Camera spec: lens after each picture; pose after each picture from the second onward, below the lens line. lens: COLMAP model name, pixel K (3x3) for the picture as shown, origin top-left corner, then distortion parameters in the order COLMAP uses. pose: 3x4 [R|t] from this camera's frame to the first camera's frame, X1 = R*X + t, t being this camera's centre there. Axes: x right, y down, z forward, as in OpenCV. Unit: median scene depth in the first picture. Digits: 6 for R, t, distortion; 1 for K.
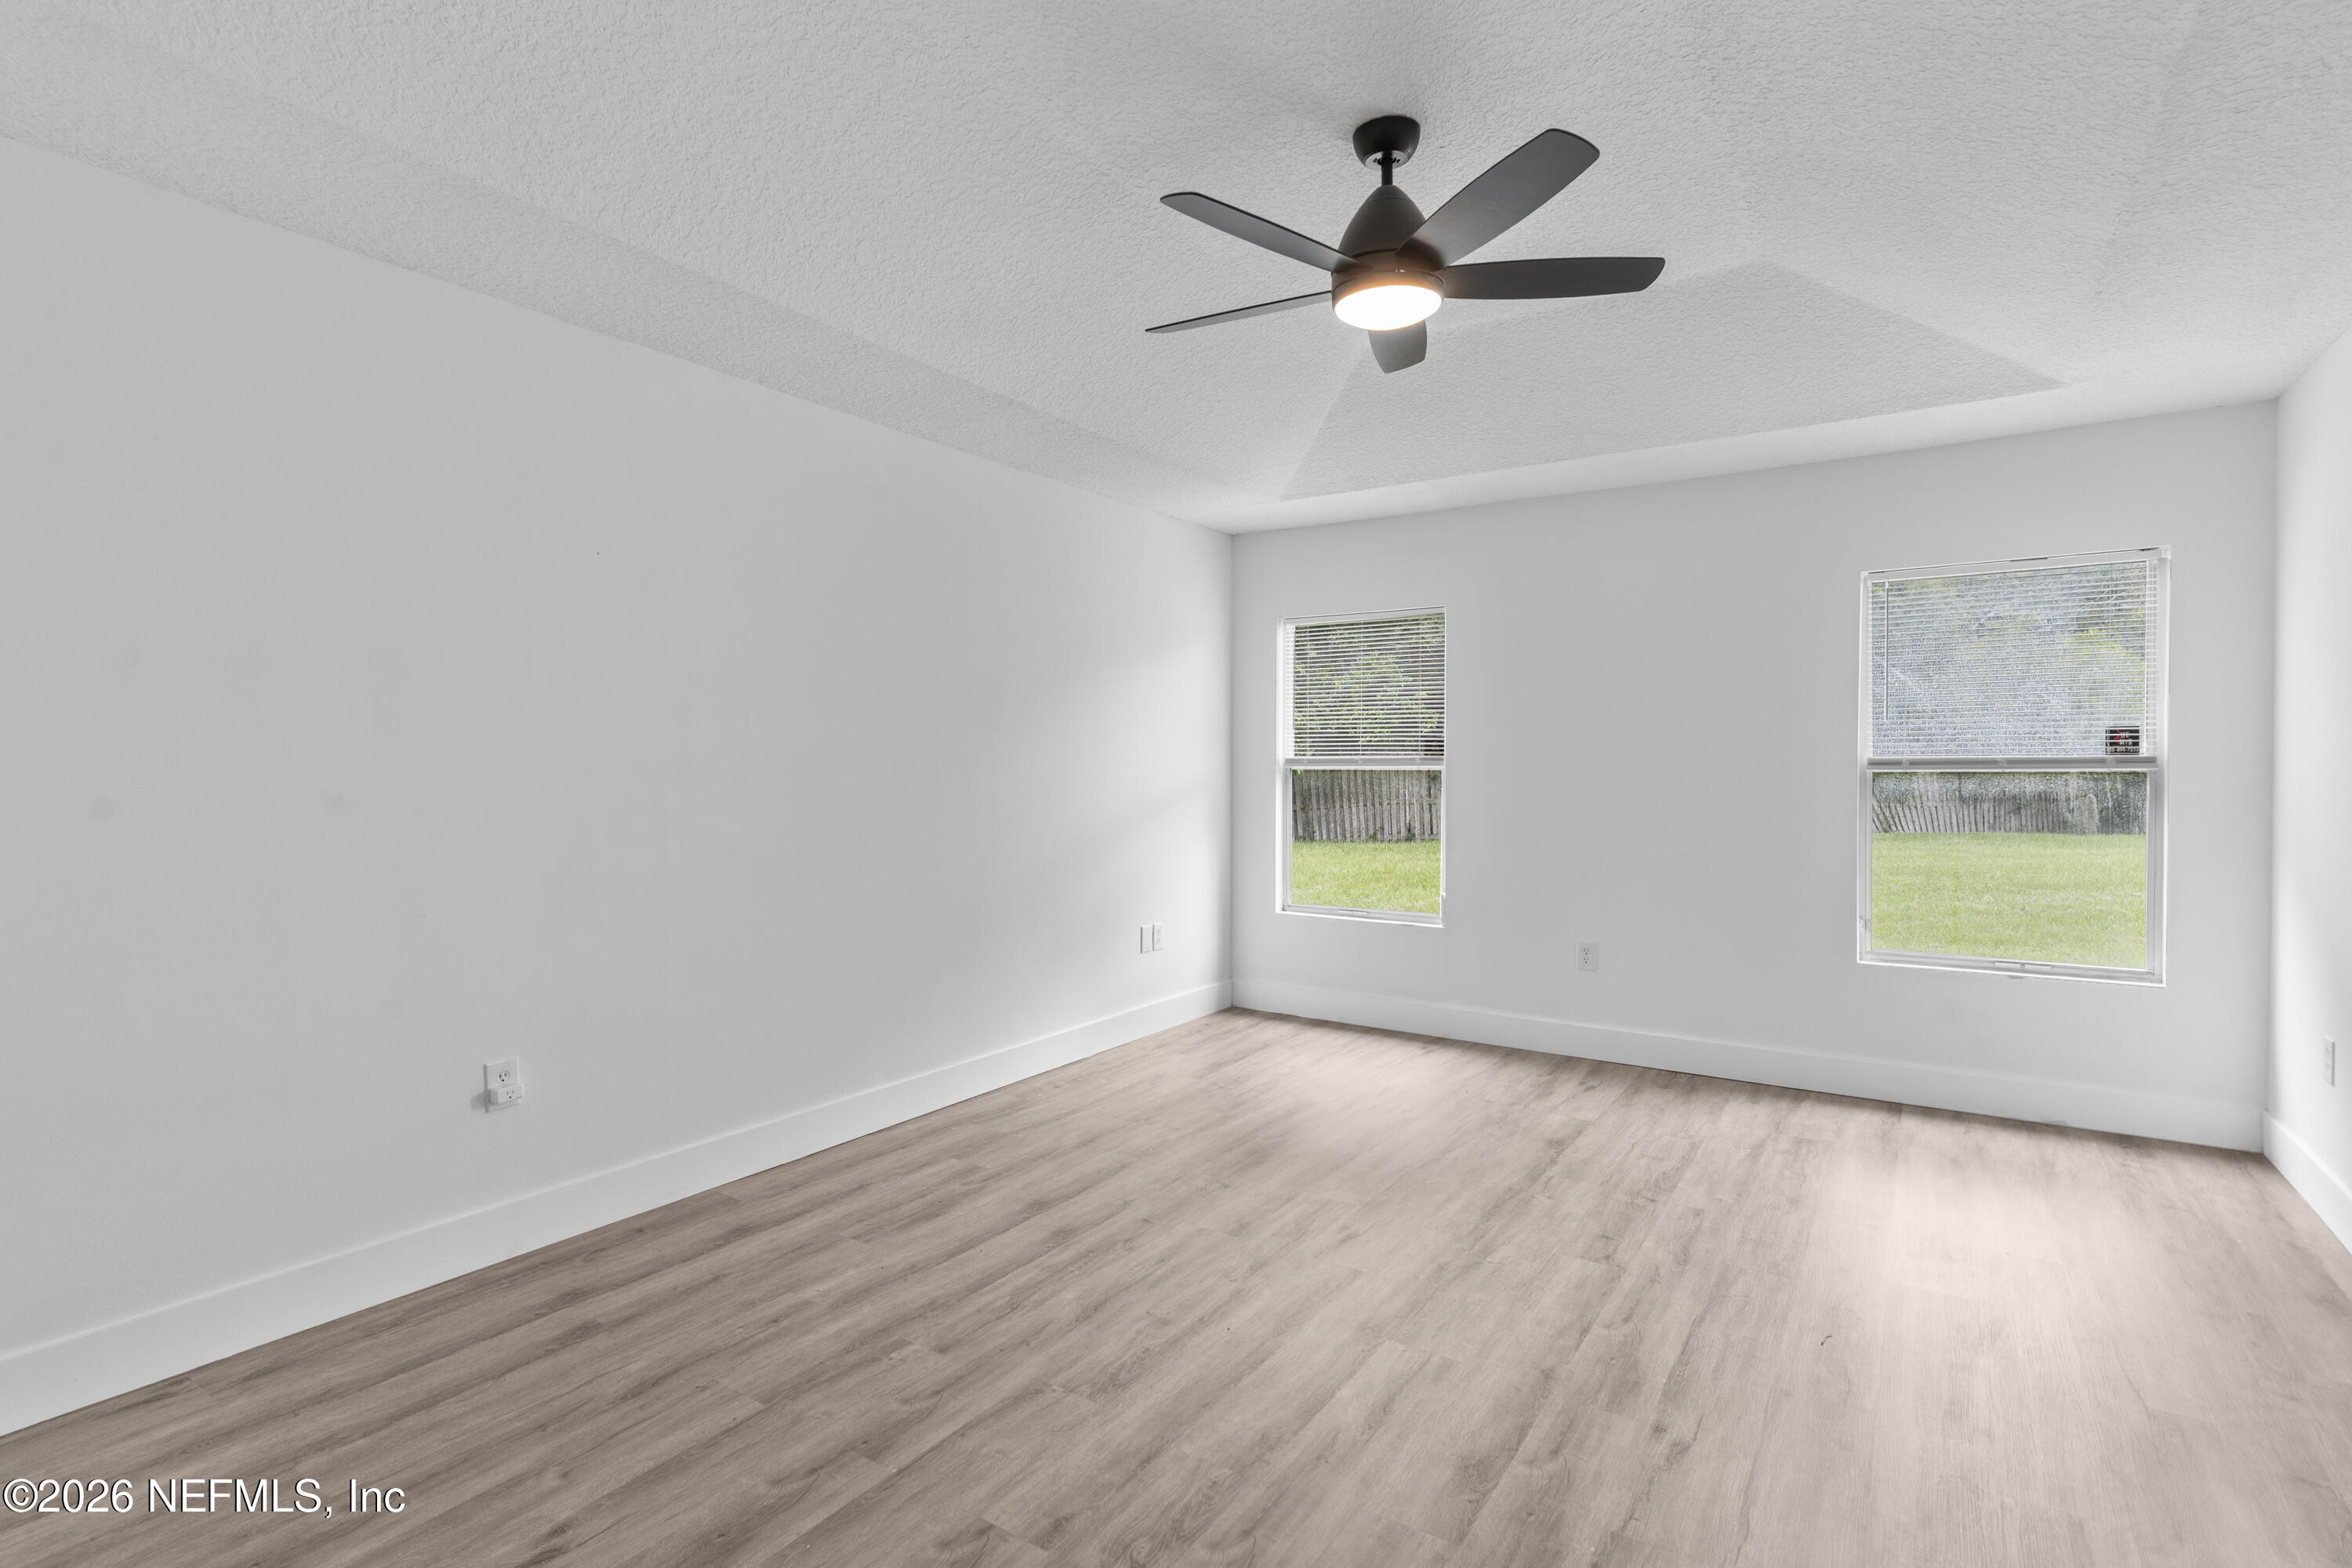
lens RADIAL K [[1139.5, 0, 1183.1], [0, 1139.5, 770.3], [0, 0, 1]] dist [0.005897, 0.000494]
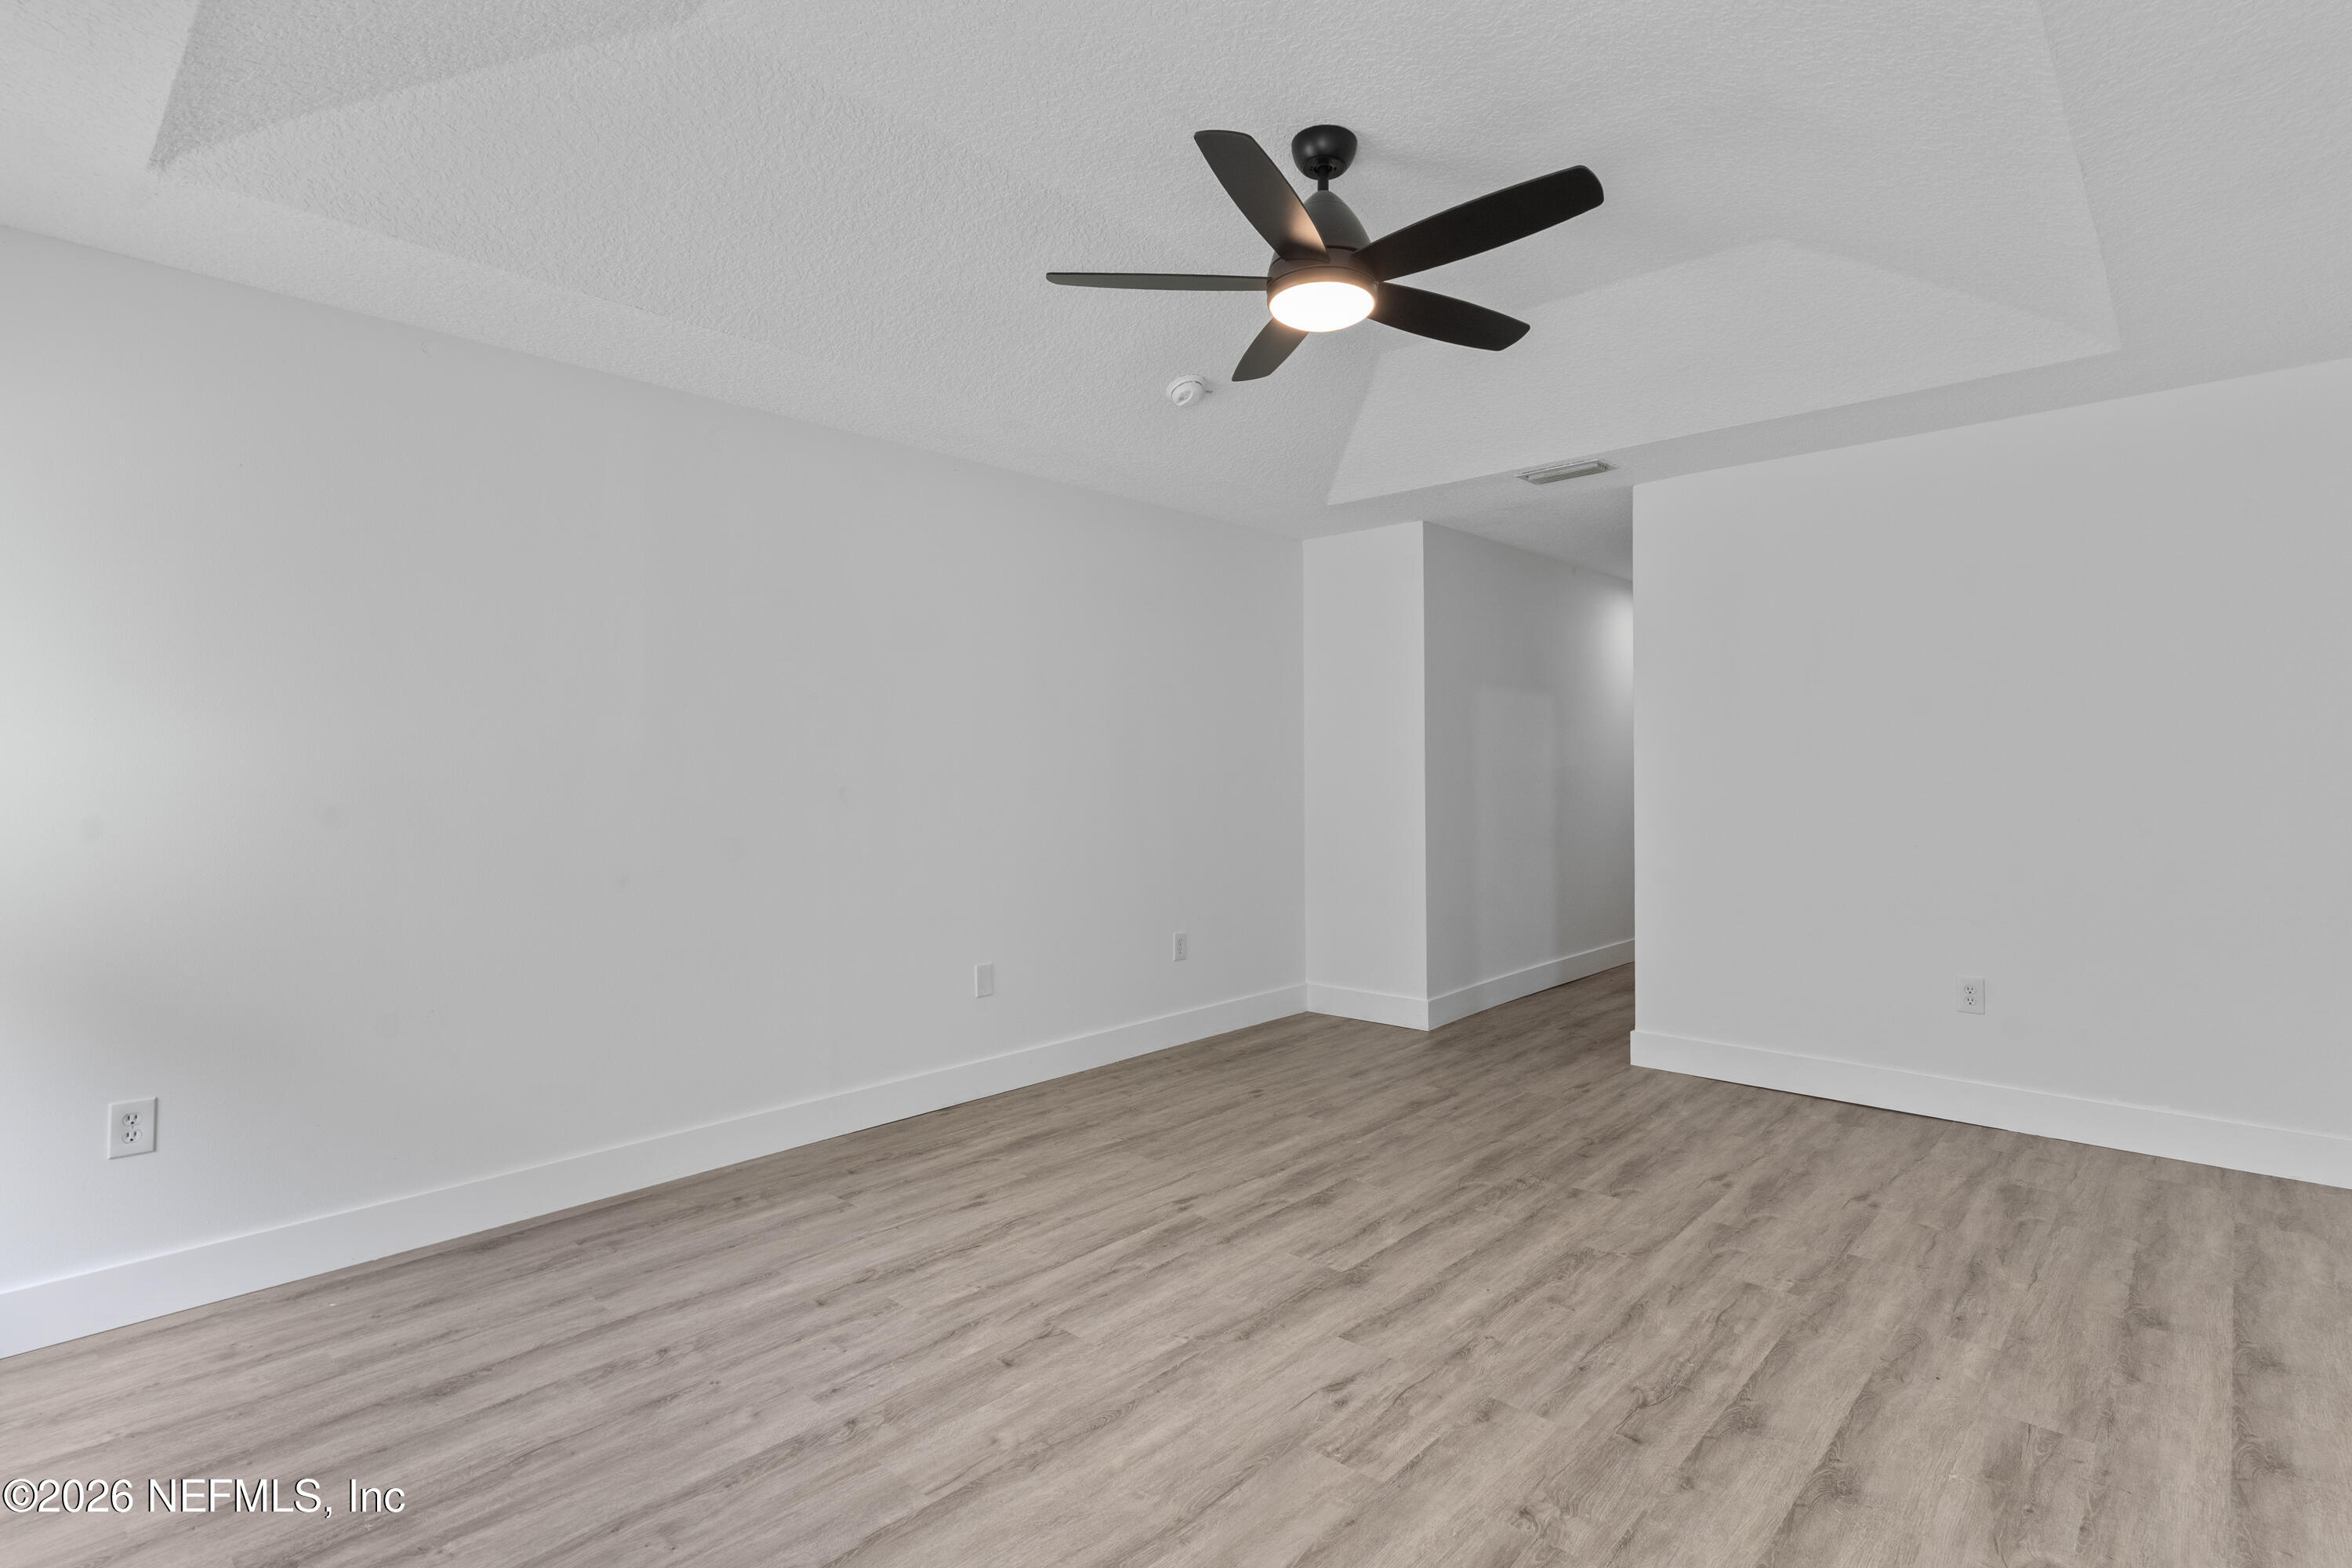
lens RADIAL K [[1139.5, 0, 1157.4], [0, 1139.5, 781.5], [0, 0, 1]] dist [0.005897, 0.000494]
pose [[-0.983327, 0.003747, 0.181806, 0.136095], [0.005776, 0.999927, 0.010632, -0.002274], [-0.181752, 0.011504, -0.983277, 1.928478]]
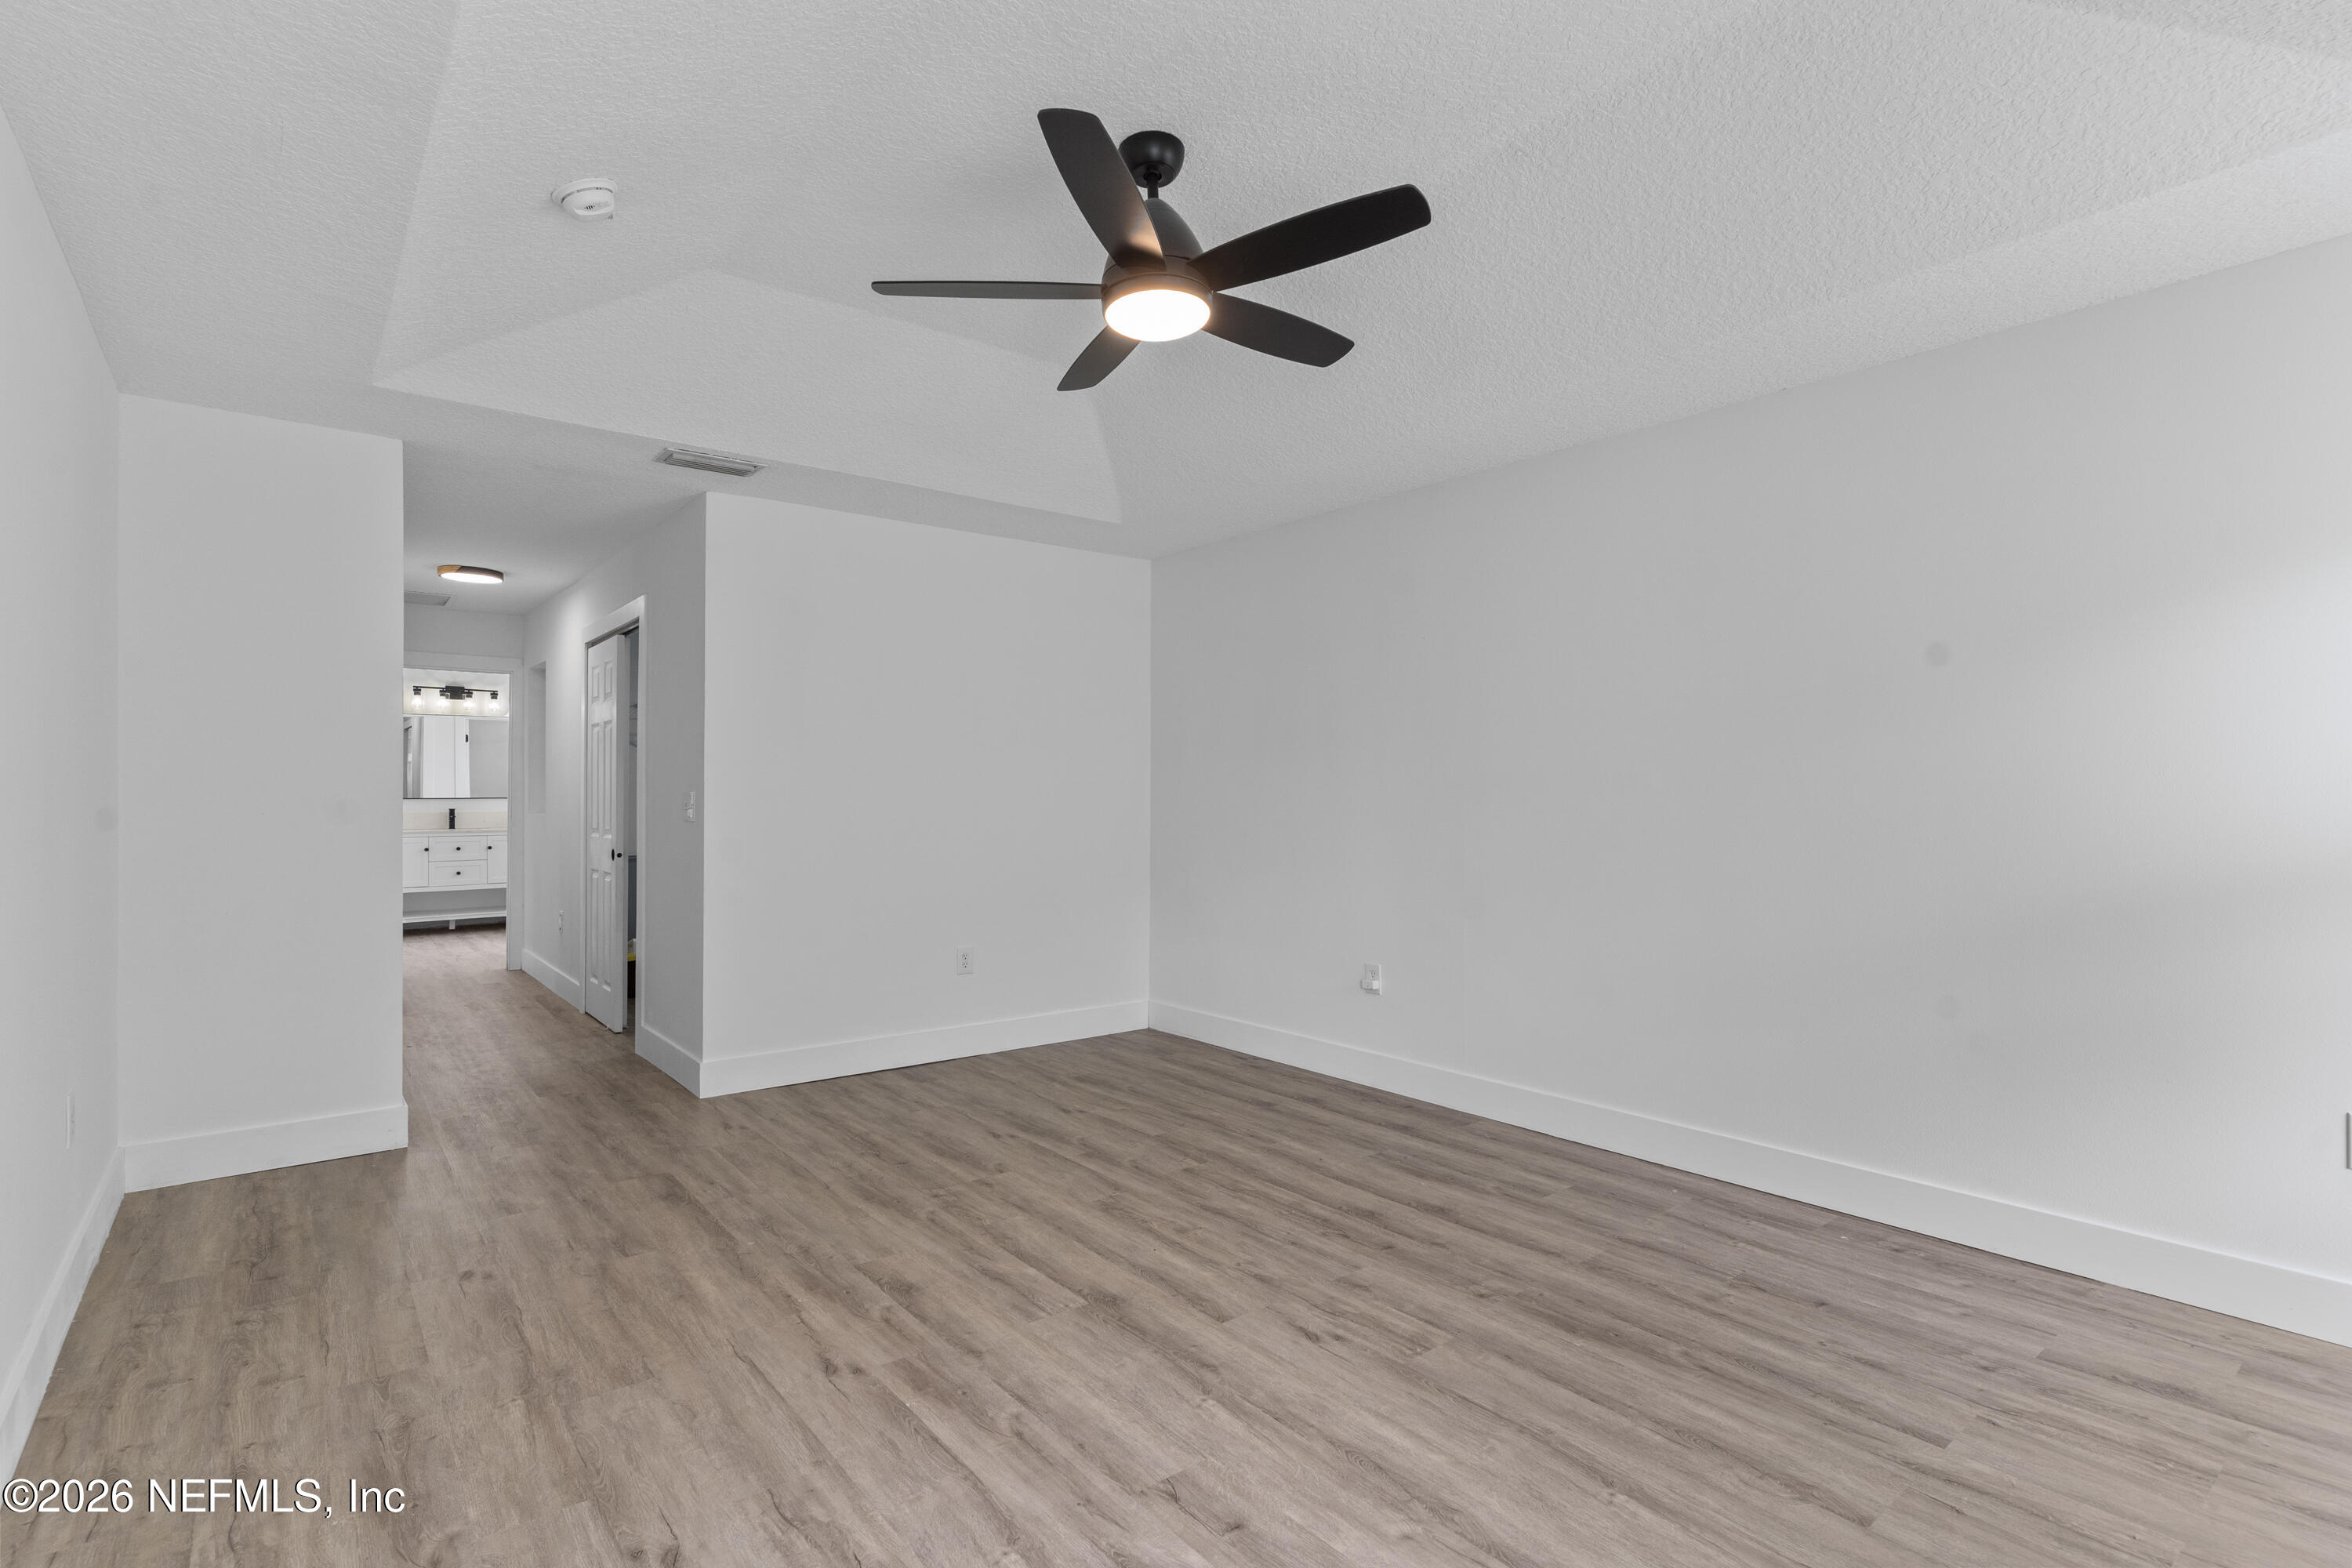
lens RADIAL K [[1139.5, 0, 1176.1], [0, 1139.5, 793.3], [0, 0, 1]] dist [0.005897, 0.000494]
pose [[-0.319382, -0.002358, -0.947623, 1.069322], [-0.002505, 0.999996, -0.001644, 0.011126], [0.947623, 0.001849, -0.319387, 1.283494]]
